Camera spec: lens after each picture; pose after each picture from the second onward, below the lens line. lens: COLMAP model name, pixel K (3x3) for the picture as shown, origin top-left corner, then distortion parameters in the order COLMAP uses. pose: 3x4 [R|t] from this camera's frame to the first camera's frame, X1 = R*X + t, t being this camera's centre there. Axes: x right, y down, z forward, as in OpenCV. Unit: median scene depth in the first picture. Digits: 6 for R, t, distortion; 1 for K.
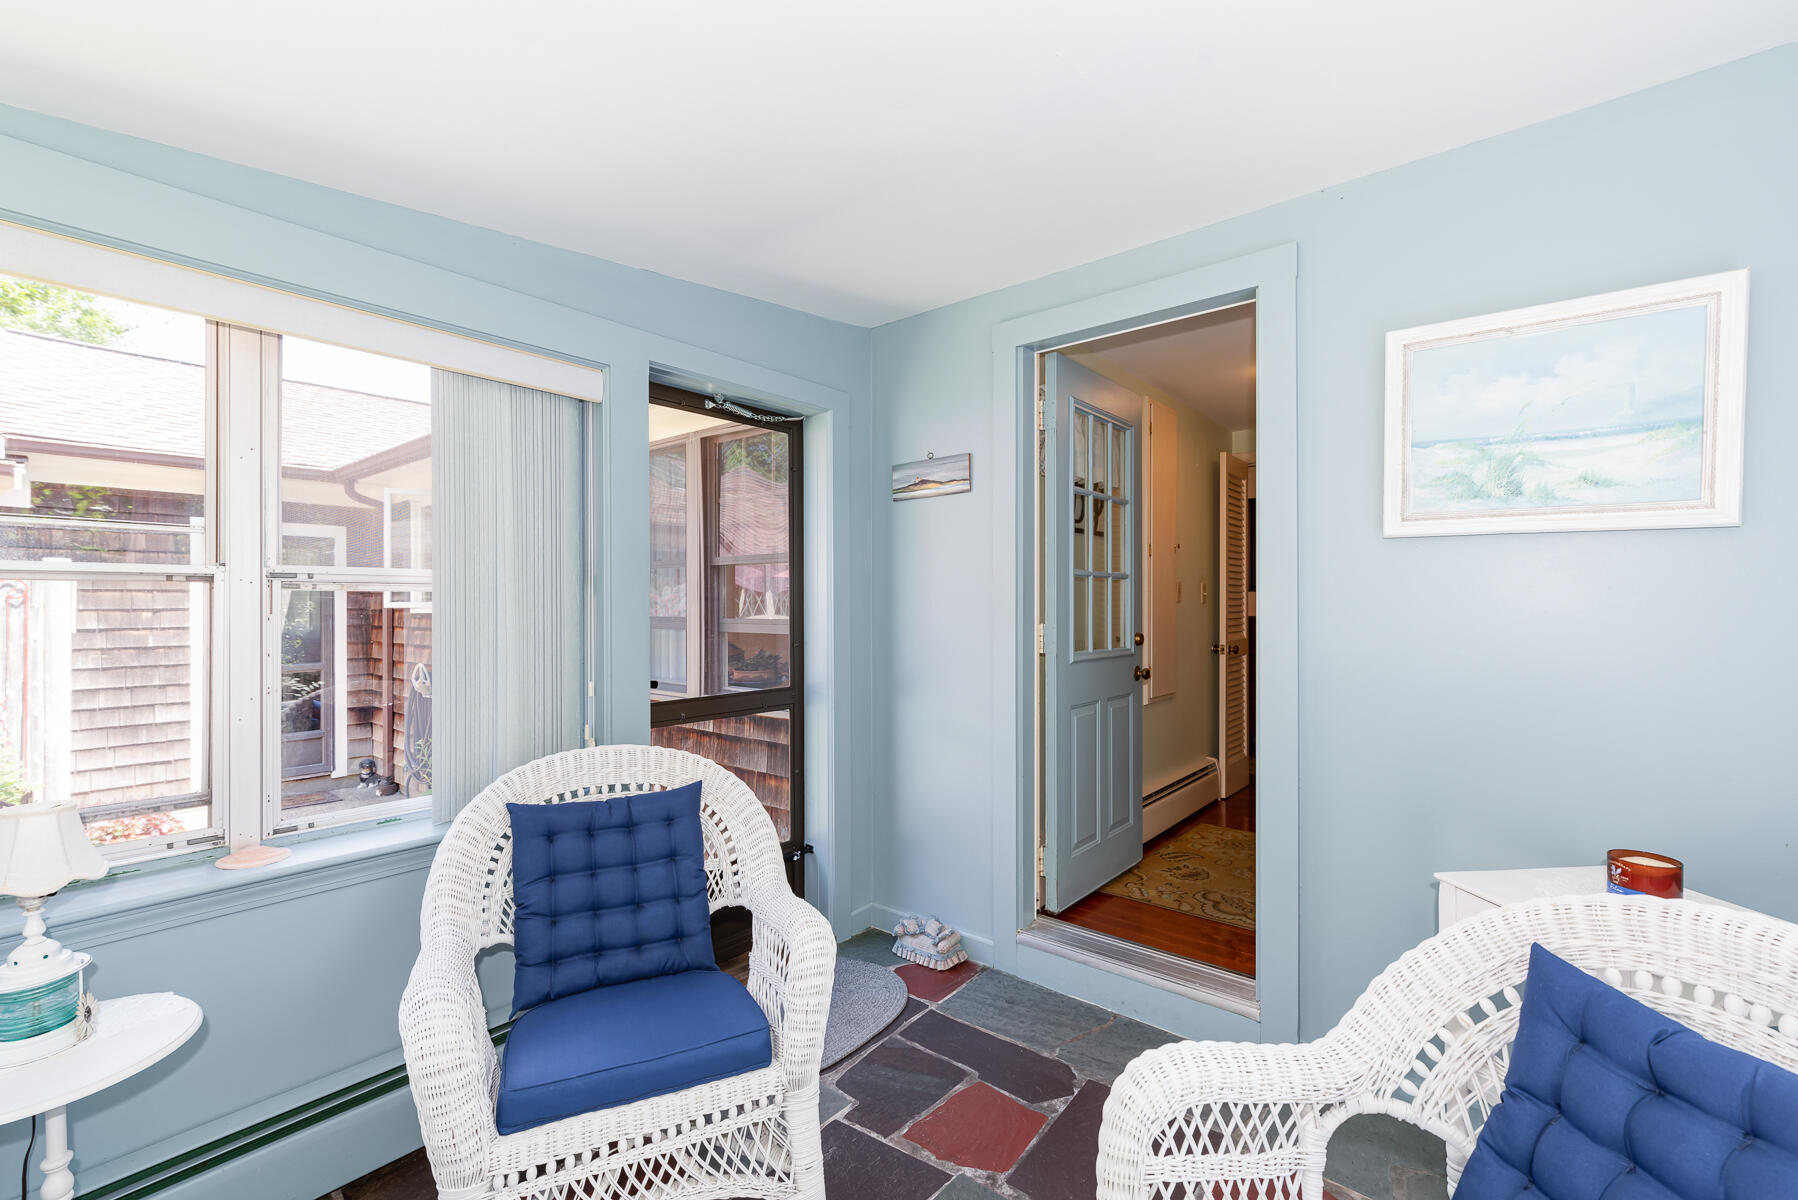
lens RADIAL K [[761.6, 0, 898.5], [0, 761.6, 606.2], [0, 0, 1]] dist [0.001100, -0.000172]
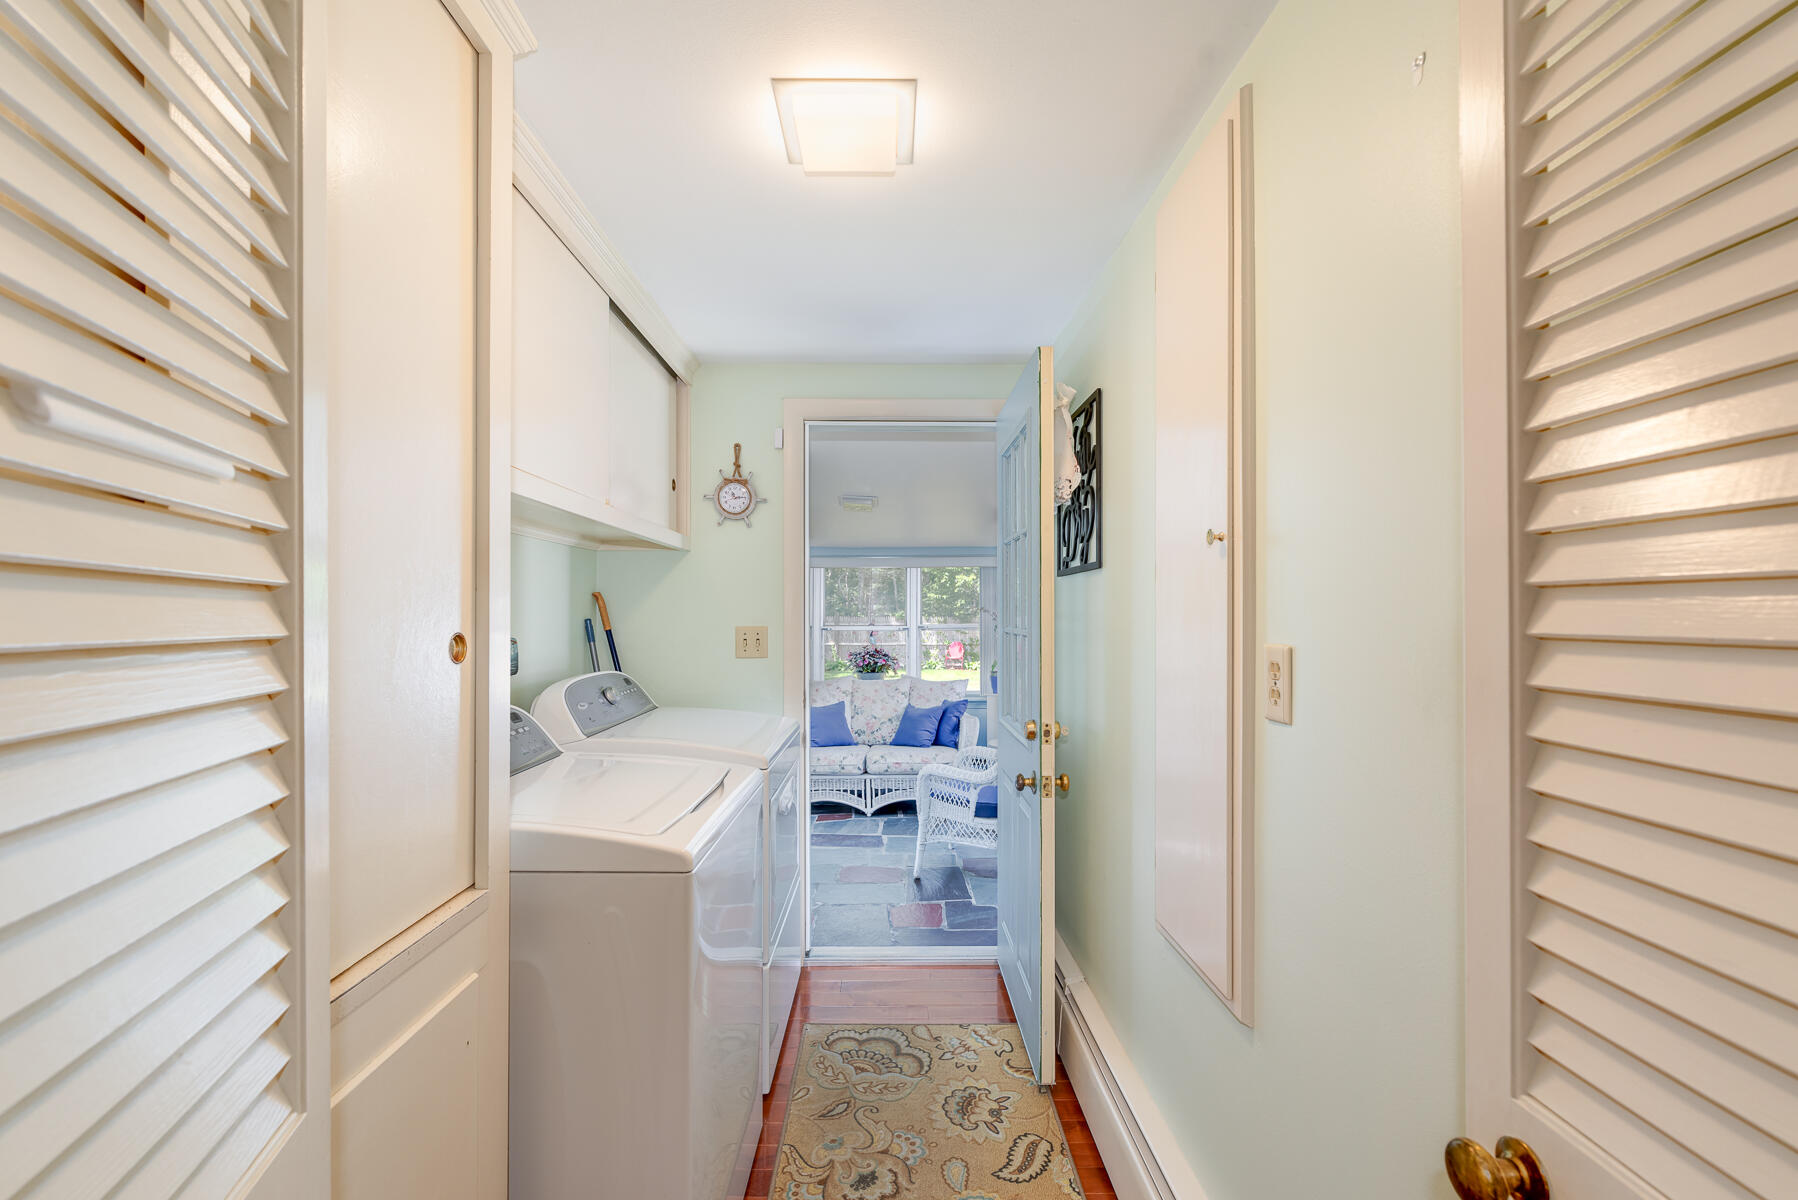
lens RADIAL K [[761.6, 0, 896.6], [0, 761.6, 609.2], [0, 0, 1]] dist [0.001100, -0.000172]
pose [[-0.754716, -0.005654, -0.656028, 0.924635], [0.000392, 0.999959, -0.009070, -0.057975], [0.656052, -0.007103, -0.754682, 1.575429]]
